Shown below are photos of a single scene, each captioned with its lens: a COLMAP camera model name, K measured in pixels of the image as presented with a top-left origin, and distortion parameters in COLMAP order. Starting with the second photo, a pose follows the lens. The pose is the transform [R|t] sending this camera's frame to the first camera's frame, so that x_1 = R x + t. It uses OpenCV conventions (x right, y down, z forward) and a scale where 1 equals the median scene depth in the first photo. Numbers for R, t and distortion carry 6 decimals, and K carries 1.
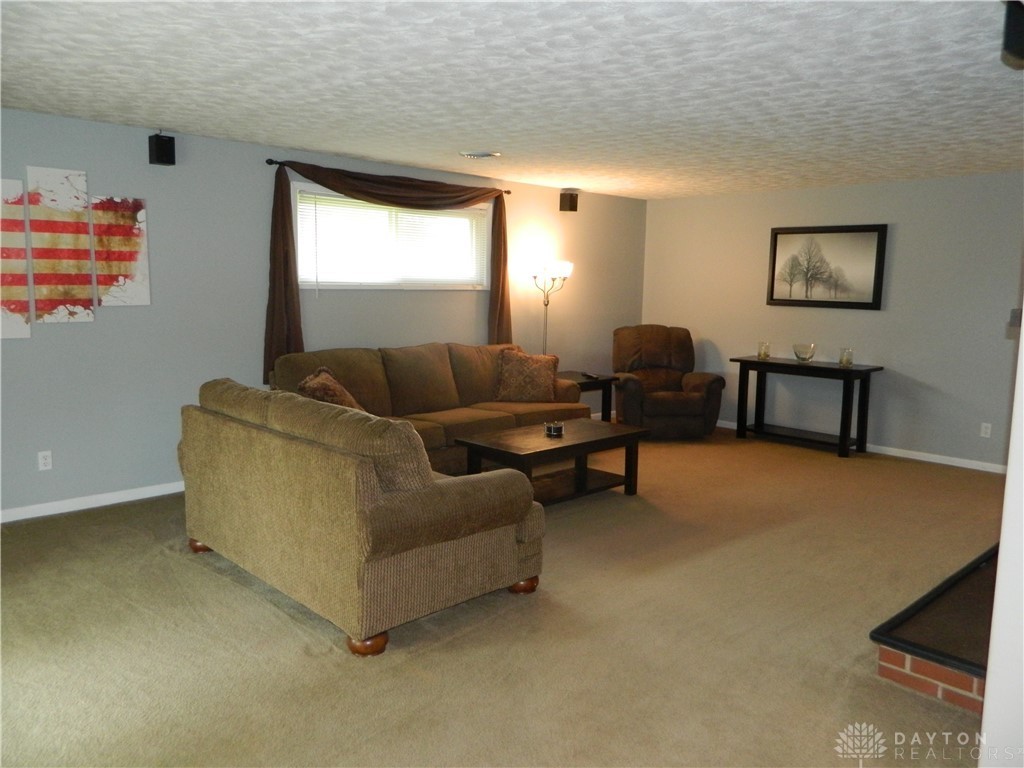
lens RADIAL K [[775.0, 0, 512.0], [0, 775.0, 384.0], [0, 0, 1]] dist [0.004003, -0.008181]
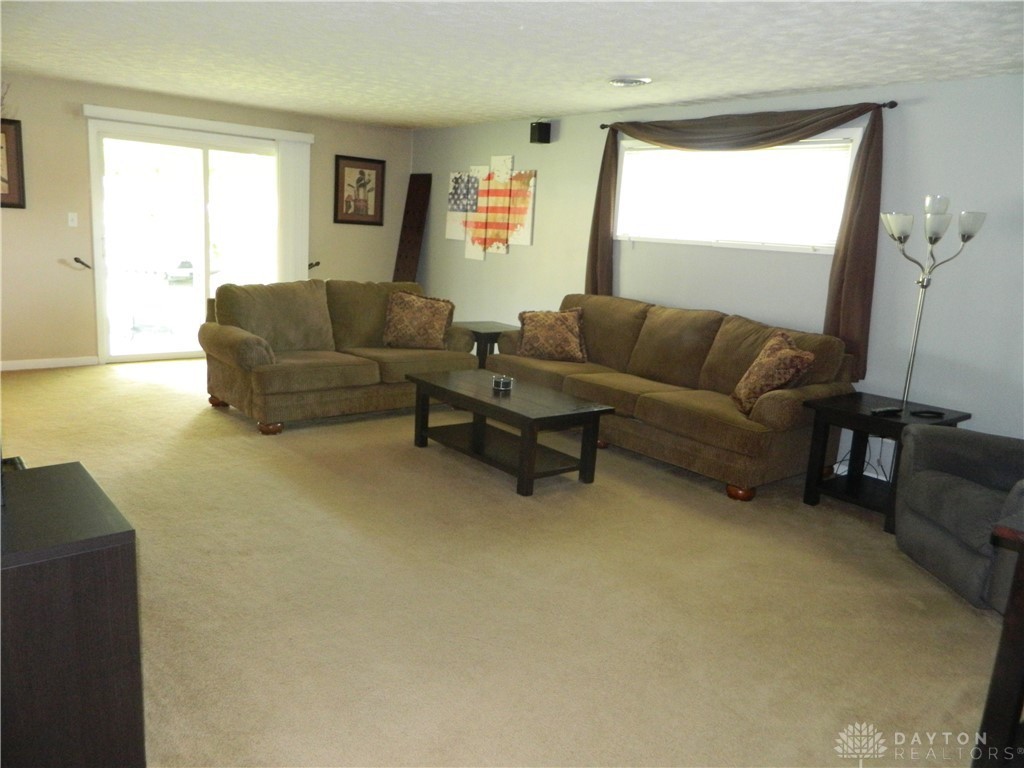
lens RADIAL K [[775.0, 0, 512.0], [0, 775.0, 384.0], [0, 0, 1]] dist [0.004003, -0.008181]
pose [[-0.069509, 0.185053, -0.980267, 1.019236], [-0.184688, 0.963270, 0.194940, -0.133836], [0.980336, 0.194594, -0.032779, 1.111855]]
